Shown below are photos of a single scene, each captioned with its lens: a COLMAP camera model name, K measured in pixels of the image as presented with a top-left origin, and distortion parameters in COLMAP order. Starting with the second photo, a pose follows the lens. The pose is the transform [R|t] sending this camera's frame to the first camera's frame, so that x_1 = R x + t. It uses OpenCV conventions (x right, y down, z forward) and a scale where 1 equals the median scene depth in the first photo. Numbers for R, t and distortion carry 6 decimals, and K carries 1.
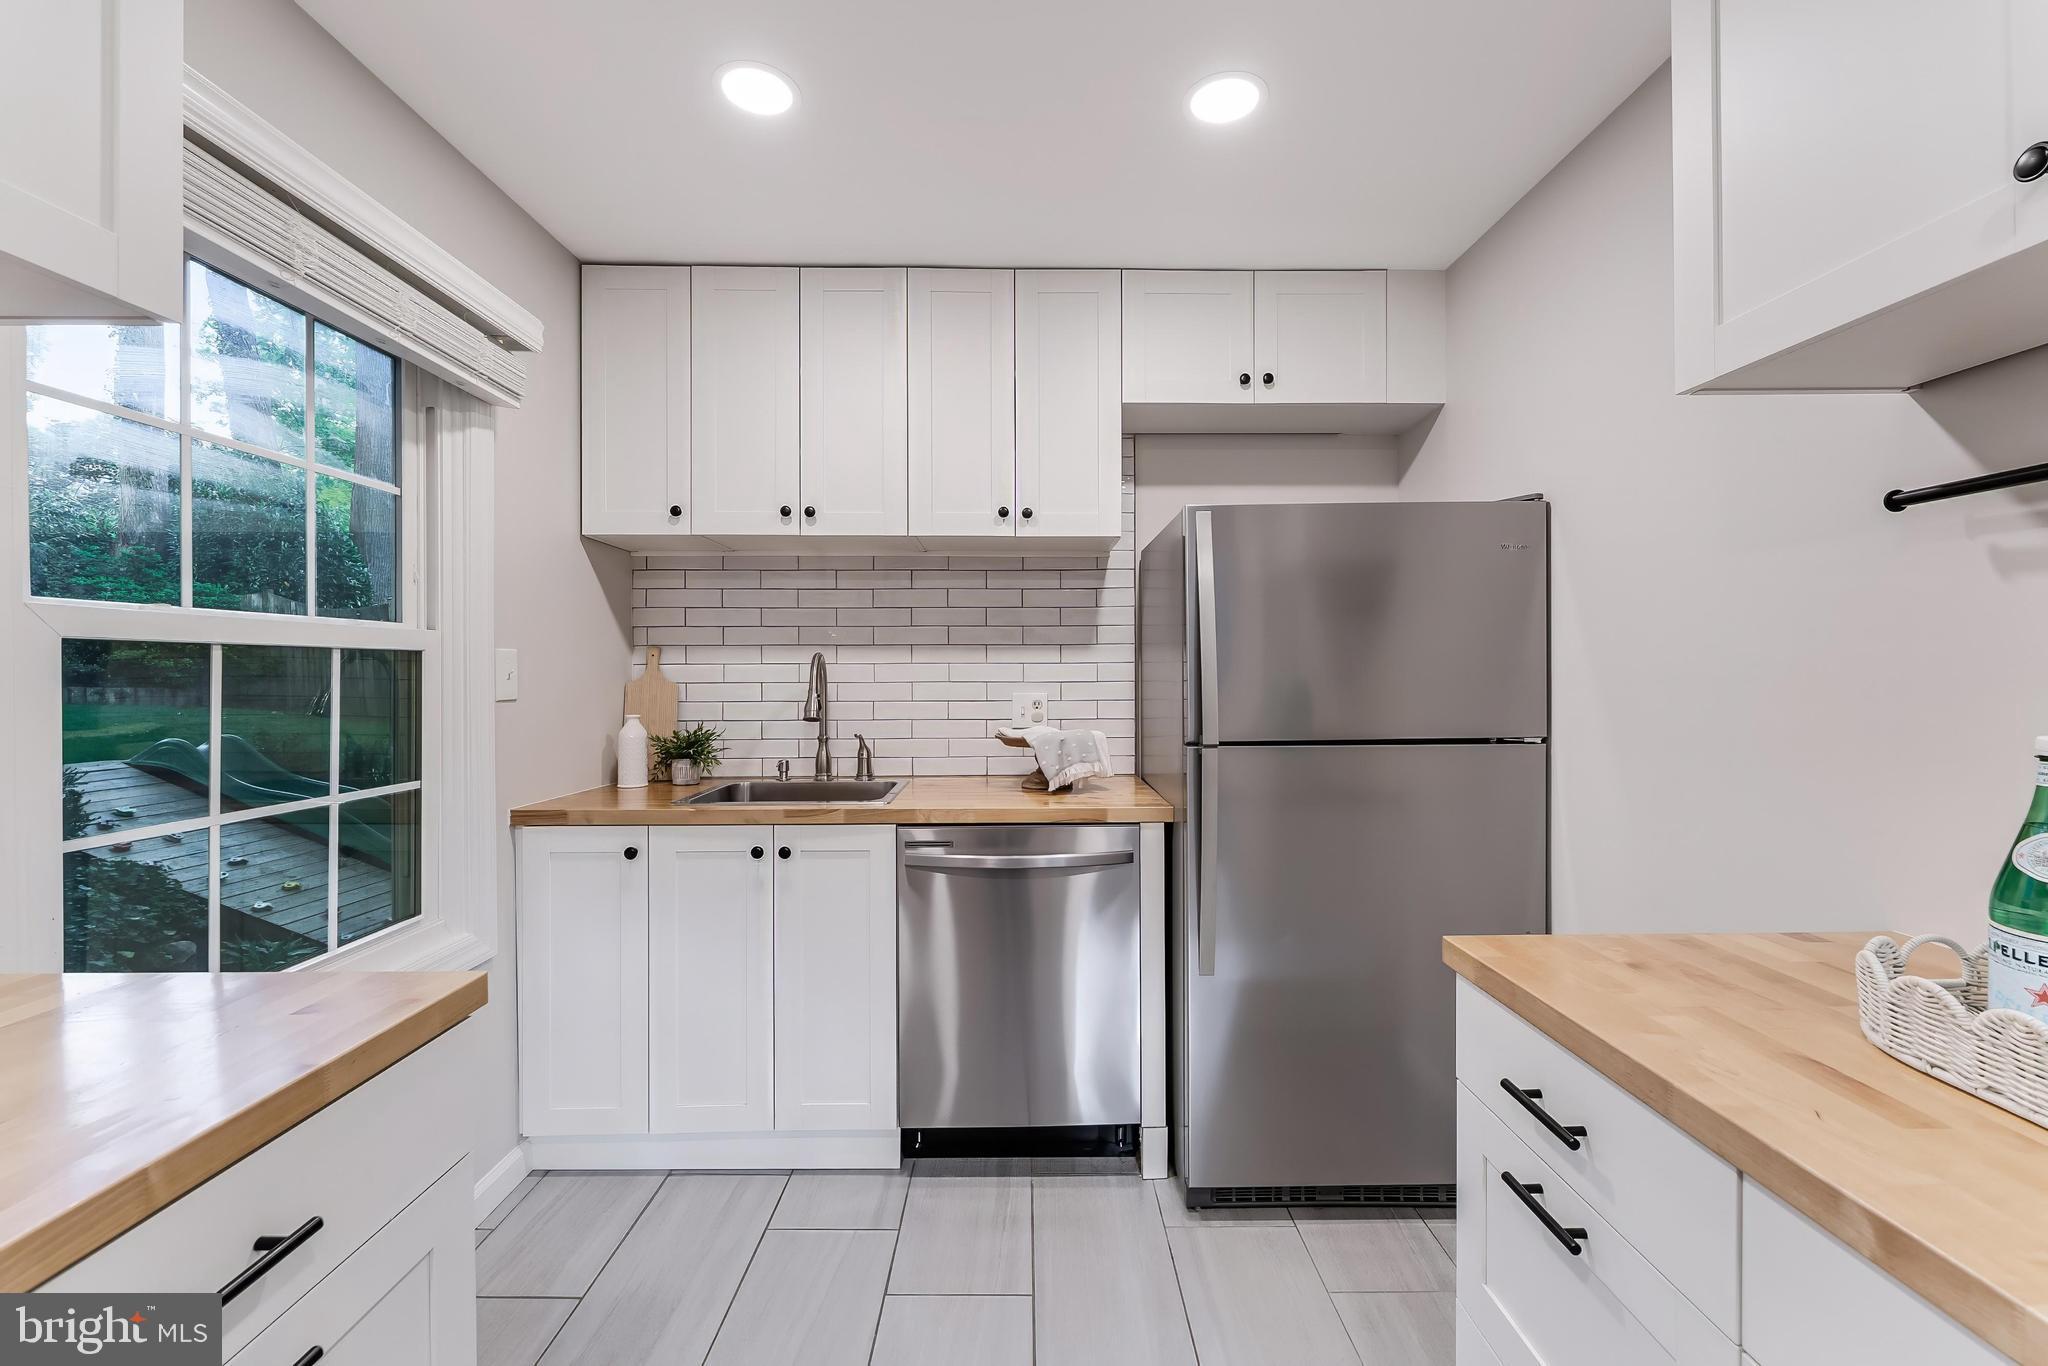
lens RADIAL K [[829.5, 0, 1026.7], [0, 829.5, 675.7], [0, 0, 1]] dist [0.000927, 0.000071]
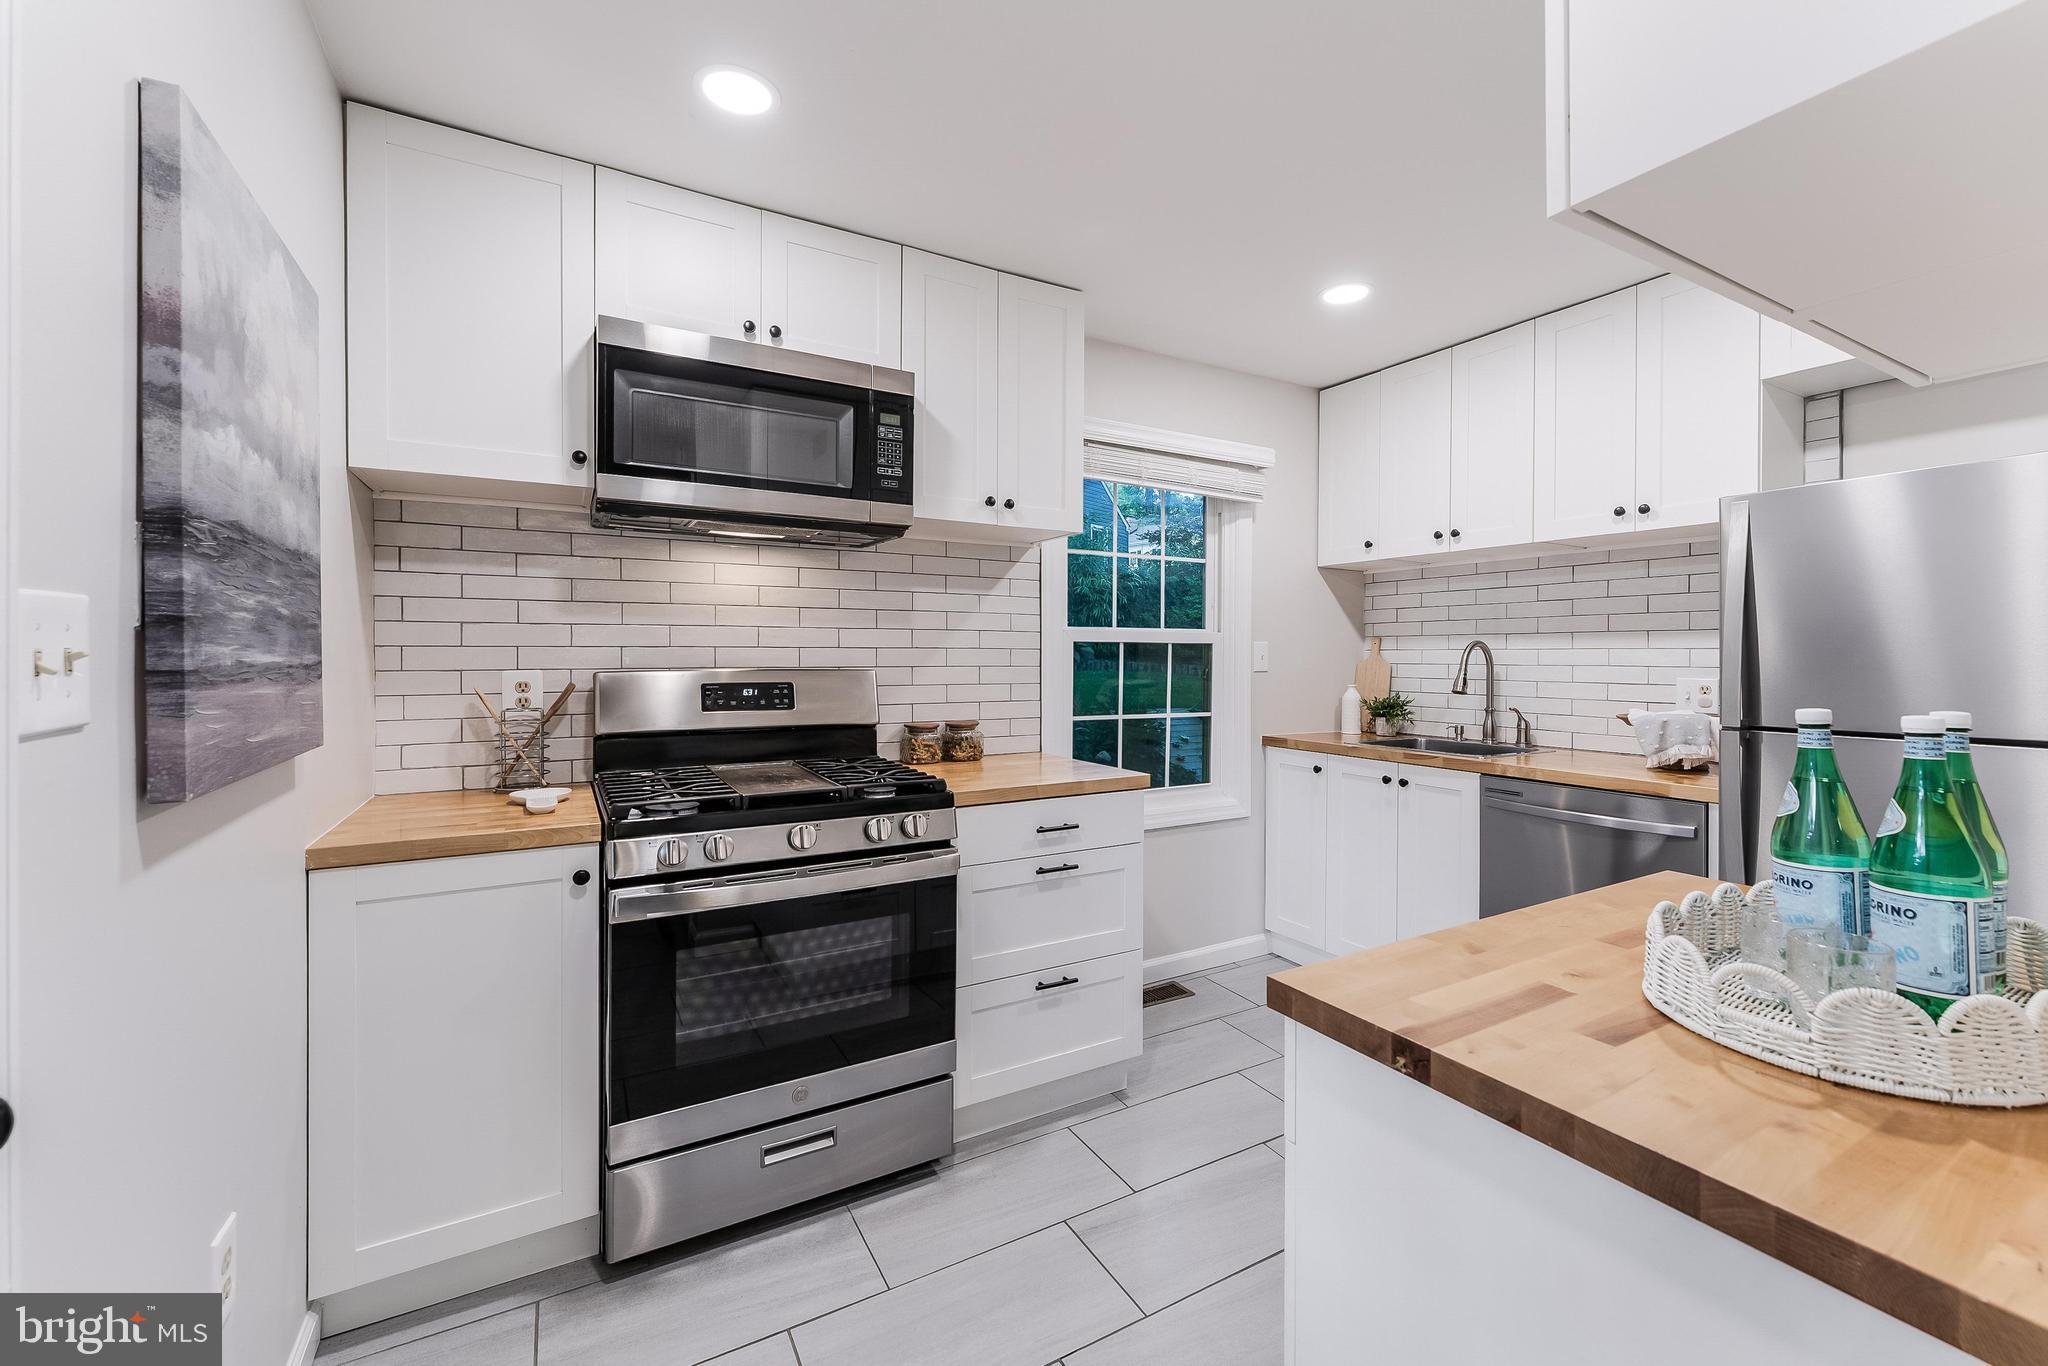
lens RADIAL K [[829.5, 0, 1026.7], [0, 829.5, 675.7], [0, 0, 1]] dist [0.000927, 0.000071]
pose [[0.486160, 0.025382, -0.873501, 0.529369], [-0.008315, 0.999667, 0.024420, 0.000422], [0.873830, -0.004609, 0.486209, -0.214810]]
